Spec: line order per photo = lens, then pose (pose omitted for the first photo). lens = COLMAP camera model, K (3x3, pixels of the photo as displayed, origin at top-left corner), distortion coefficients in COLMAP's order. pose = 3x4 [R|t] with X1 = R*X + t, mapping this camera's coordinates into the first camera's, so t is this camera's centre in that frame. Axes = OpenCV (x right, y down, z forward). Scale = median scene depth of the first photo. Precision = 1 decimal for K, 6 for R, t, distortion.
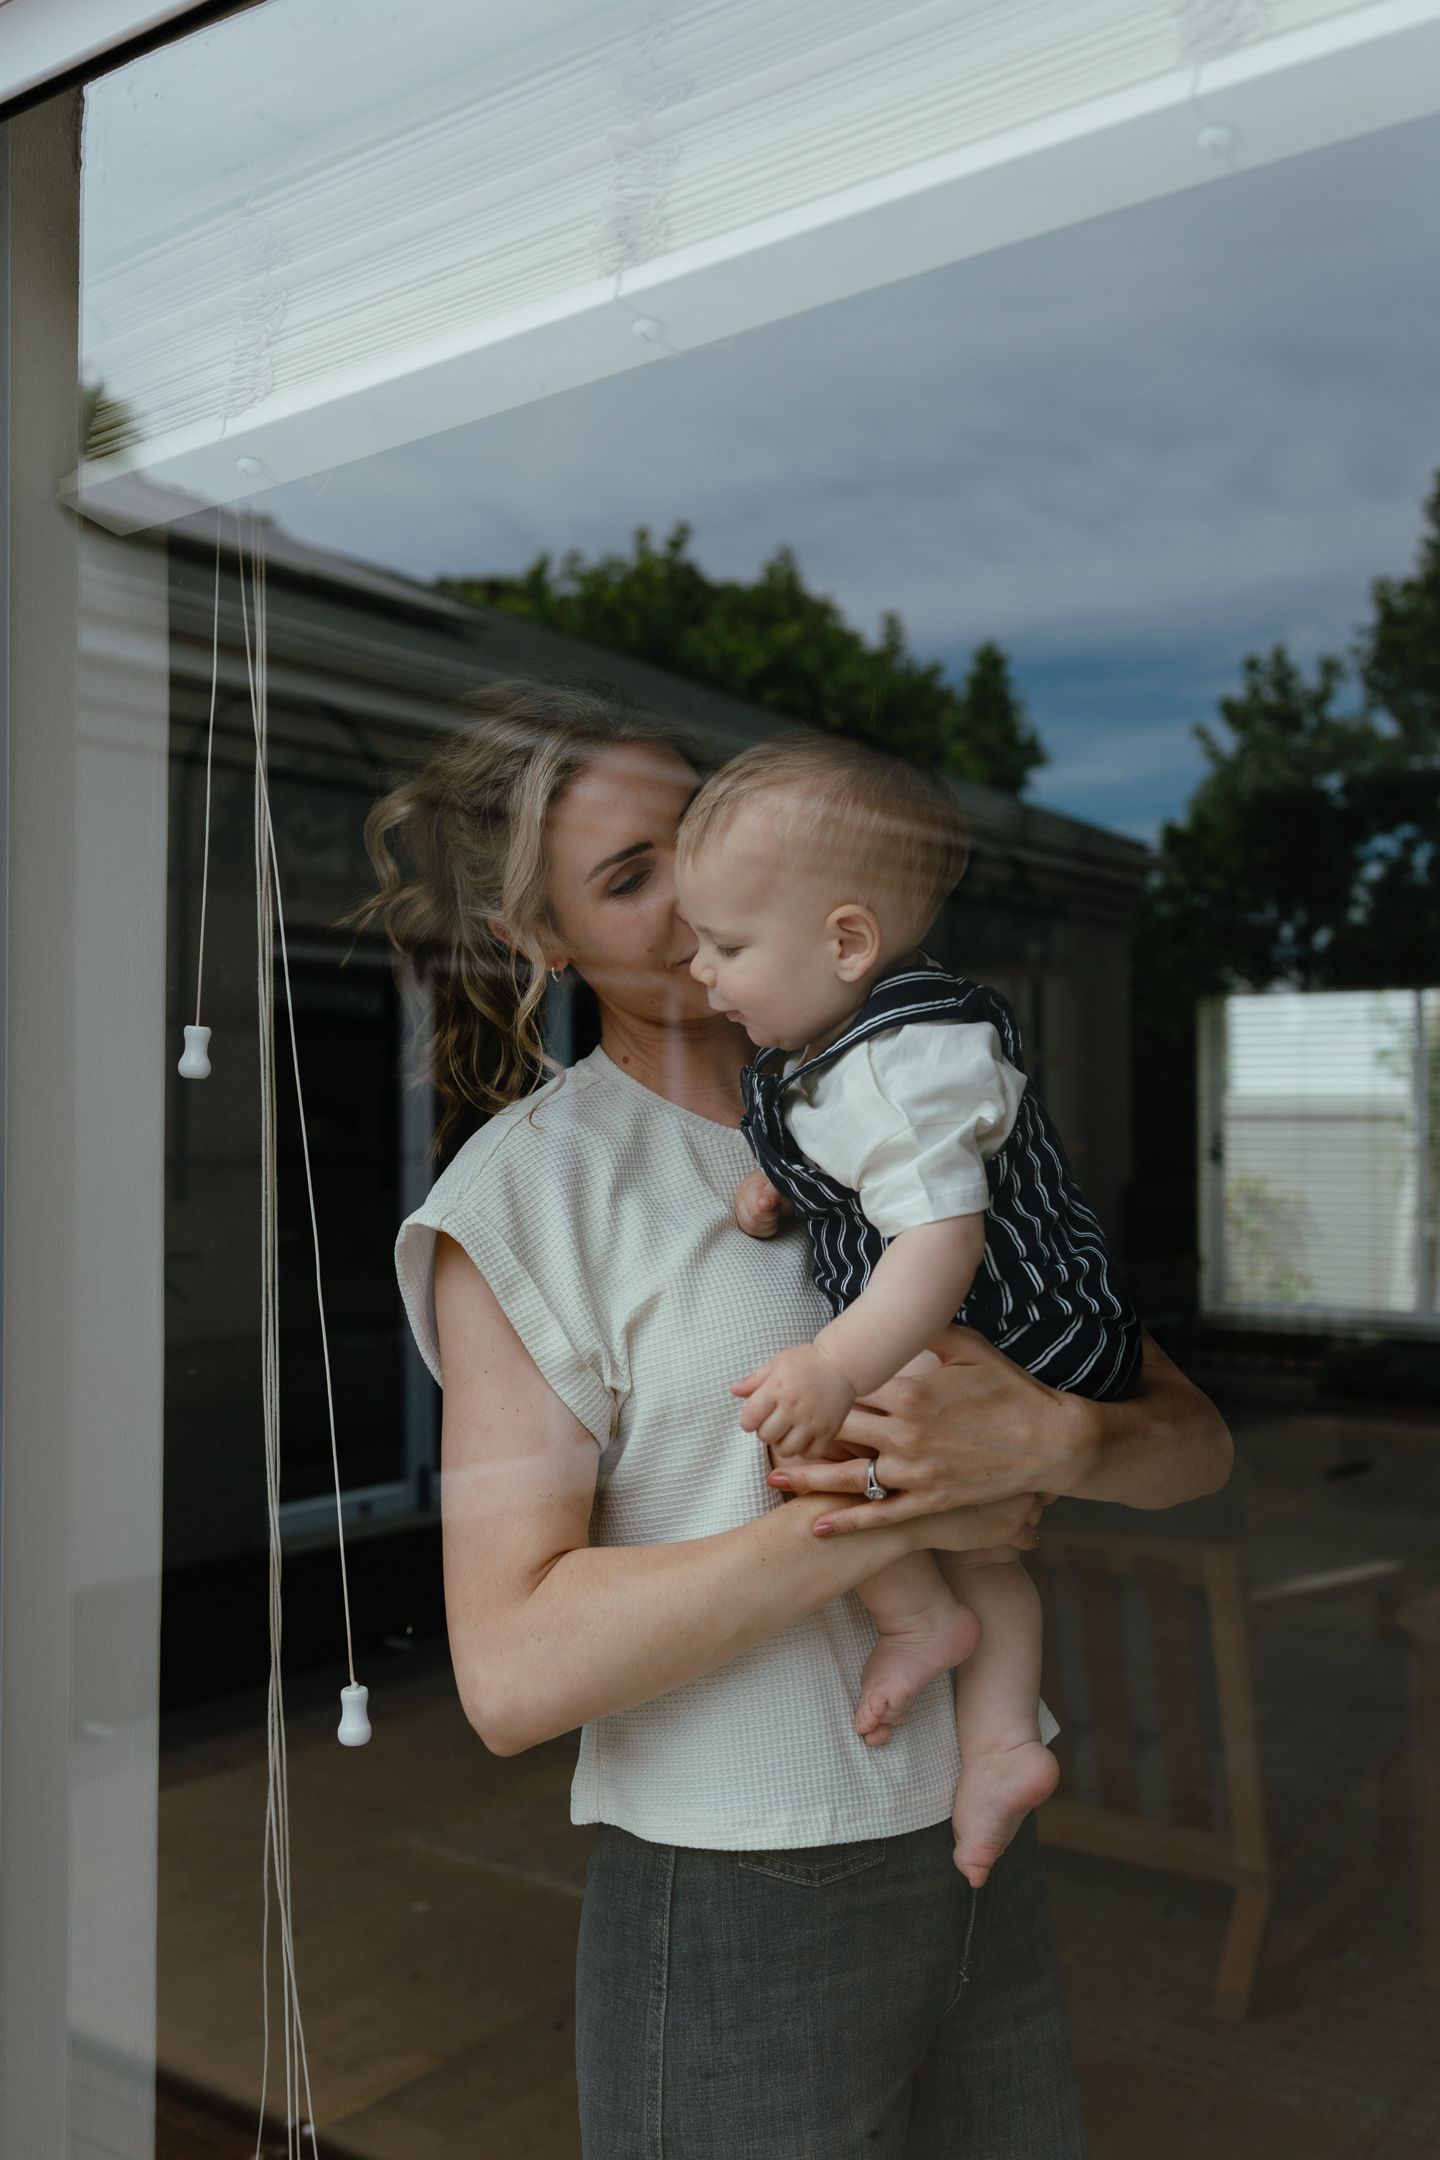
lens RADIAL K [[2033.9, 0, 723.6], [0, 2033.9, 1072.1], [0, 0, 1]] dist [-0.000236, 0.000000]
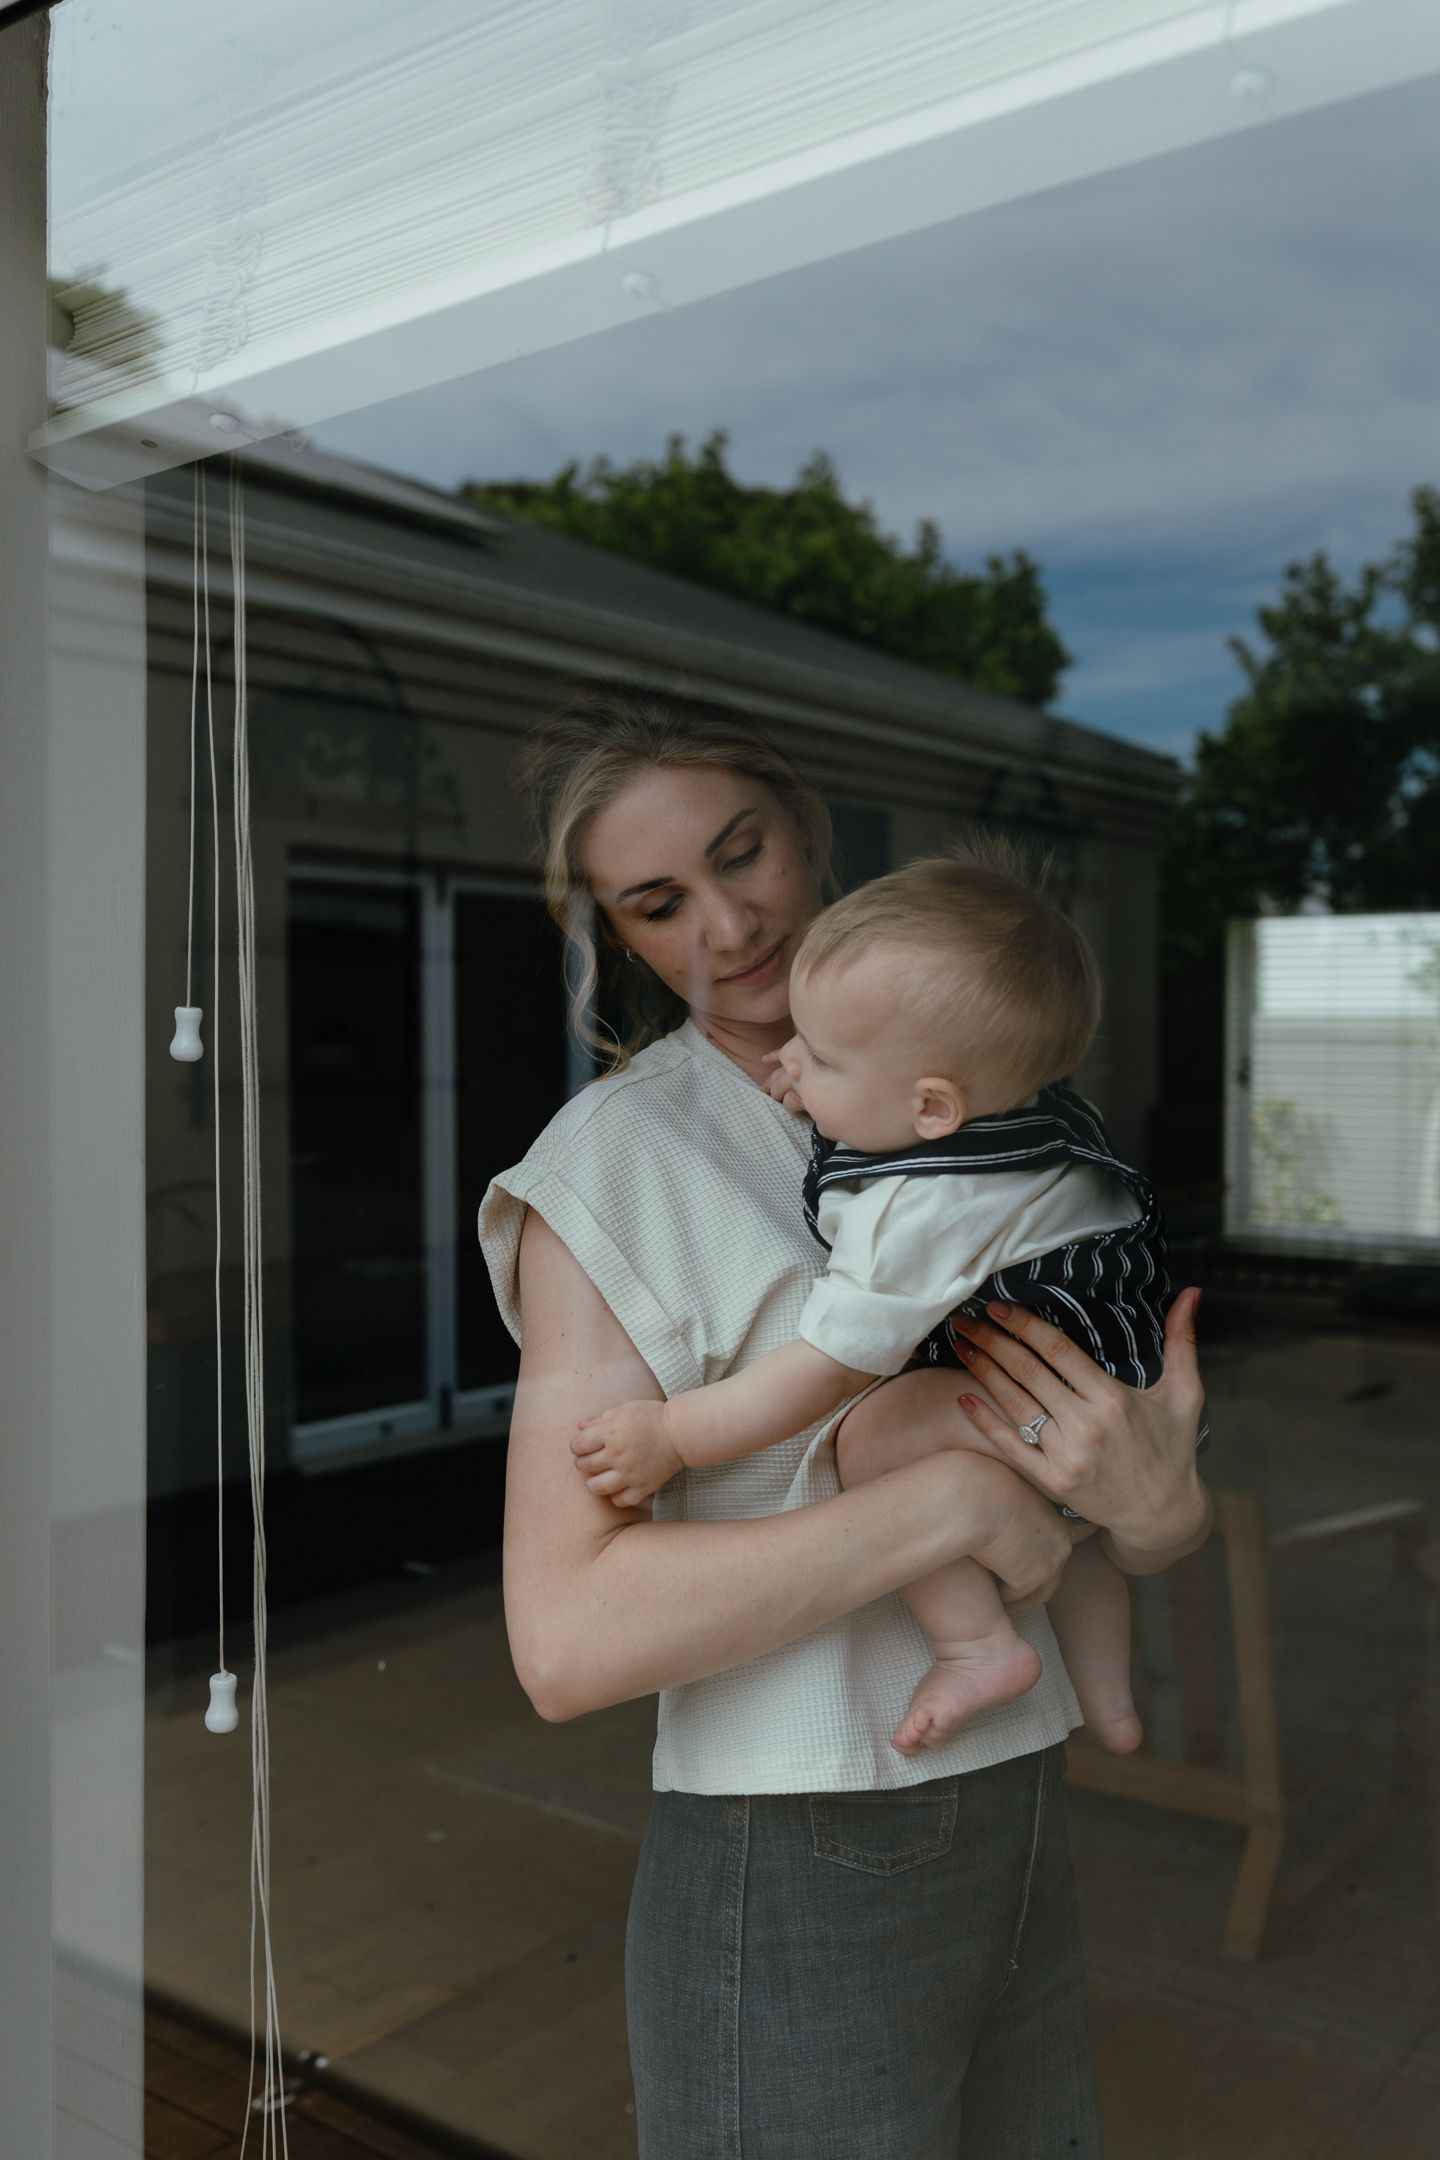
lens RADIAL K [[2033.9, 0, 718.3], [0, 2033.9, 1080.3], [0, 0, 1]] dist [-0.000236, 0.000000]
pose [[0.999863, 0.005455, -0.015630, 0.004023], [-0.004700, 0.998839, 0.047936, -0.011343], [0.015873, -0.047856, 0.998728, 0.012739]]
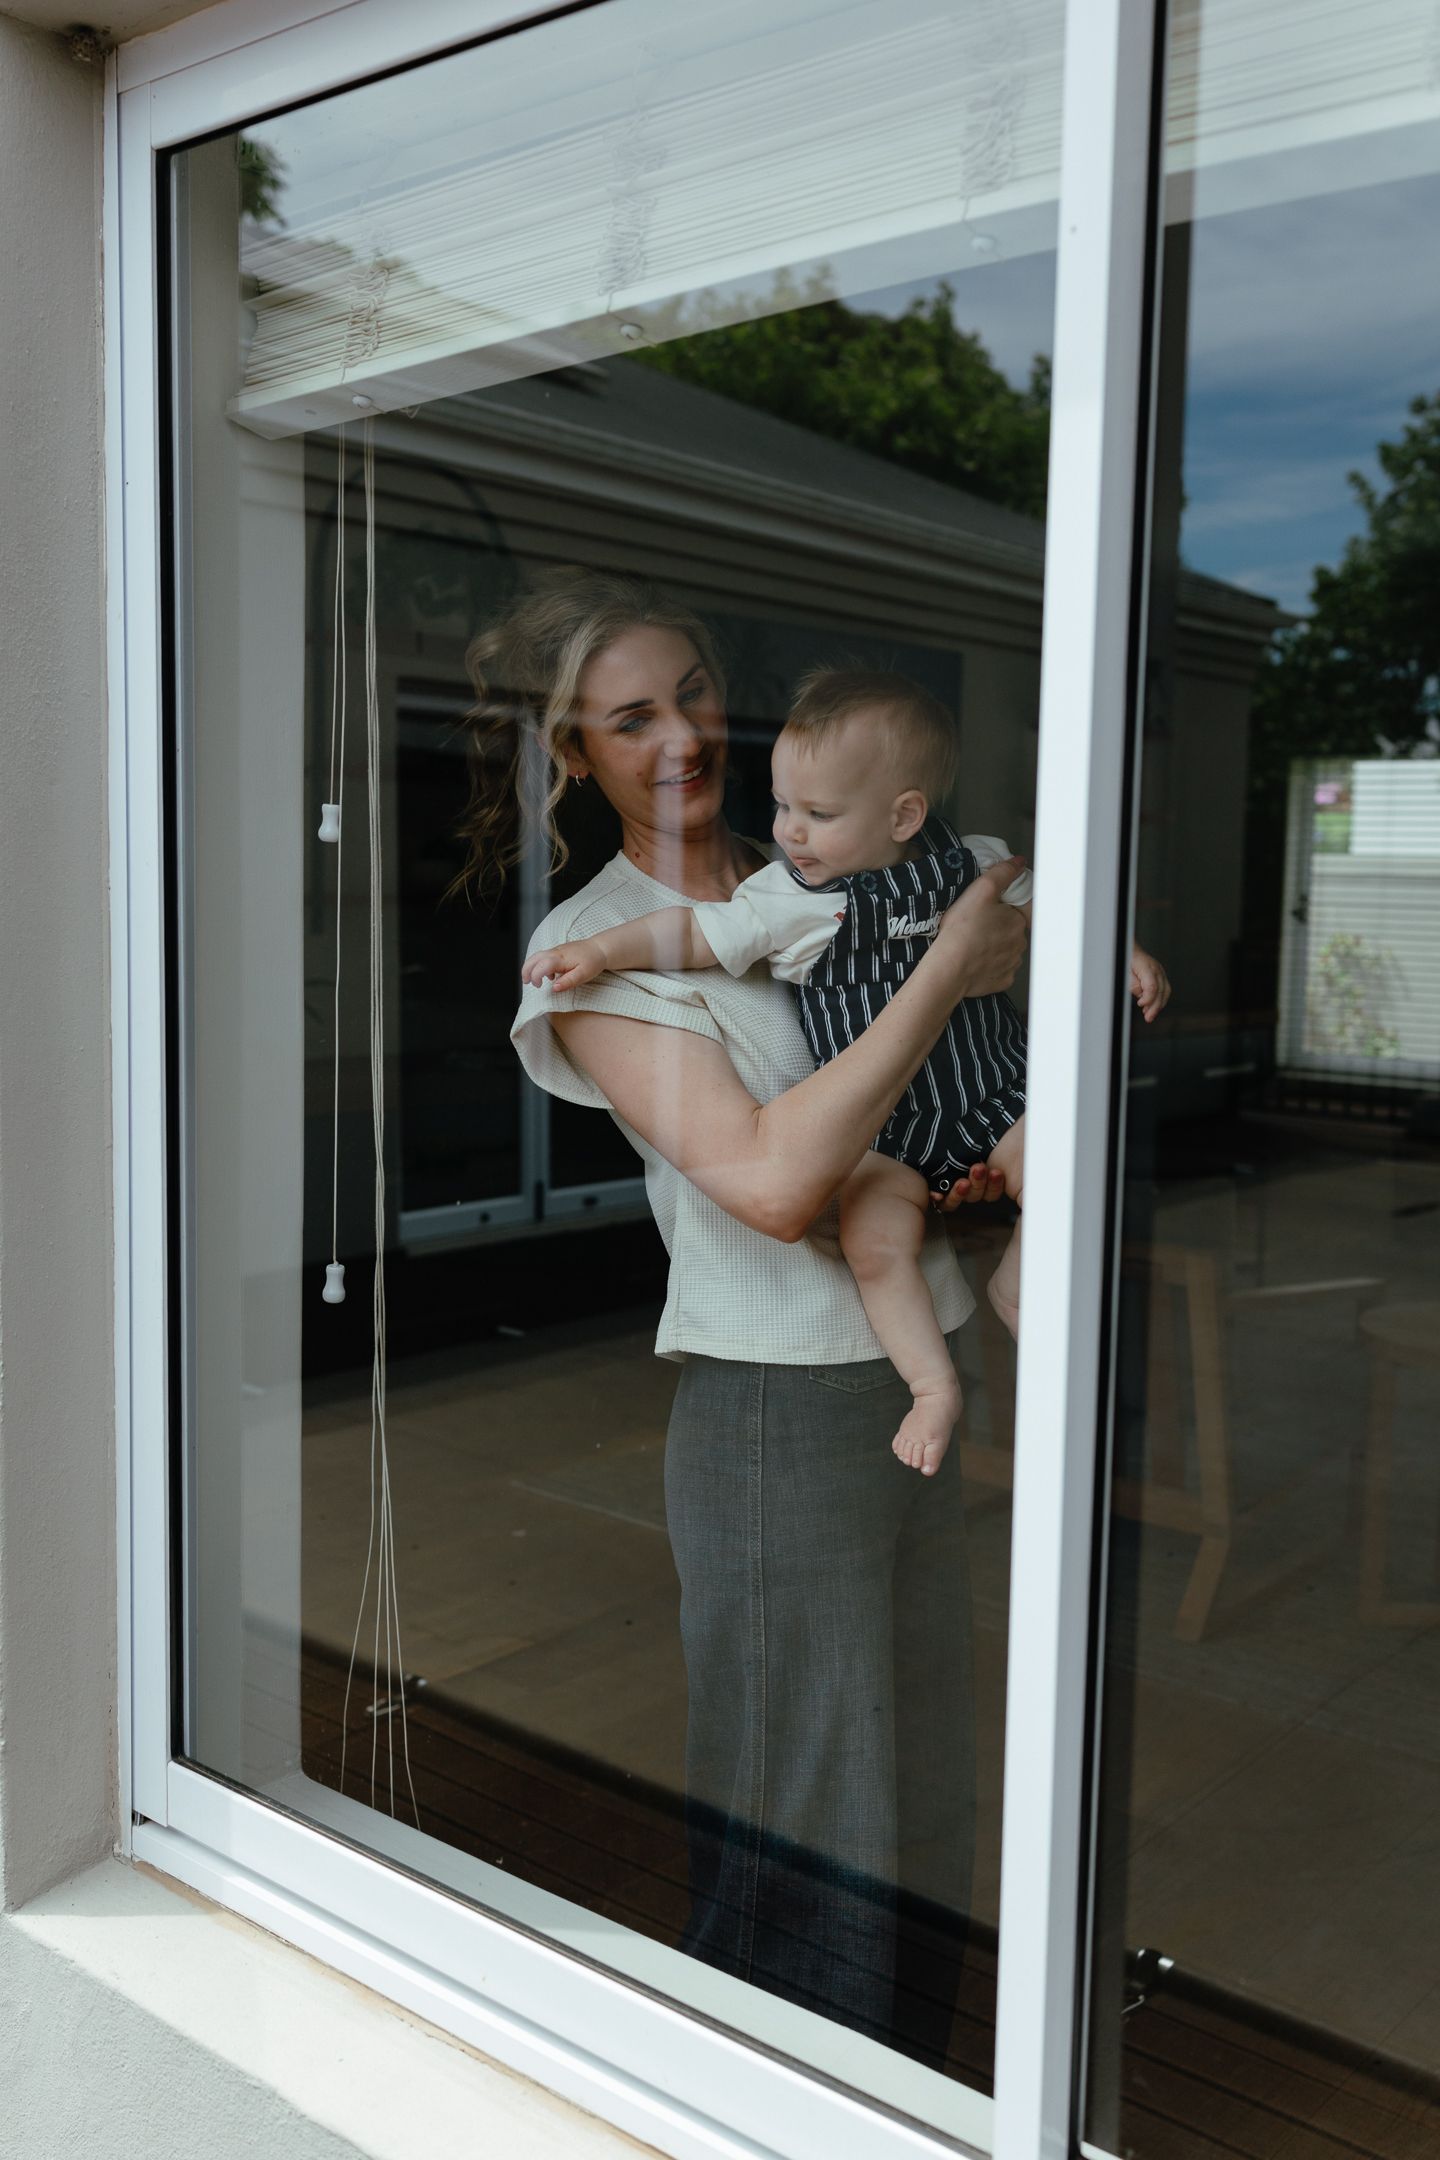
lens RADIAL K [[2033.9, 0, 737.4], [0, 2033.9, 1068.4], [0, 0, 1]] dist [-0.000236, 0.000000]
pose [[0.998031, 0.028095, -0.056077, 0.033557], [-0.021020, 0.992187, 0.122973, -0.006409], [0.059094, -0.121552, 0.990824, -0.122832]]
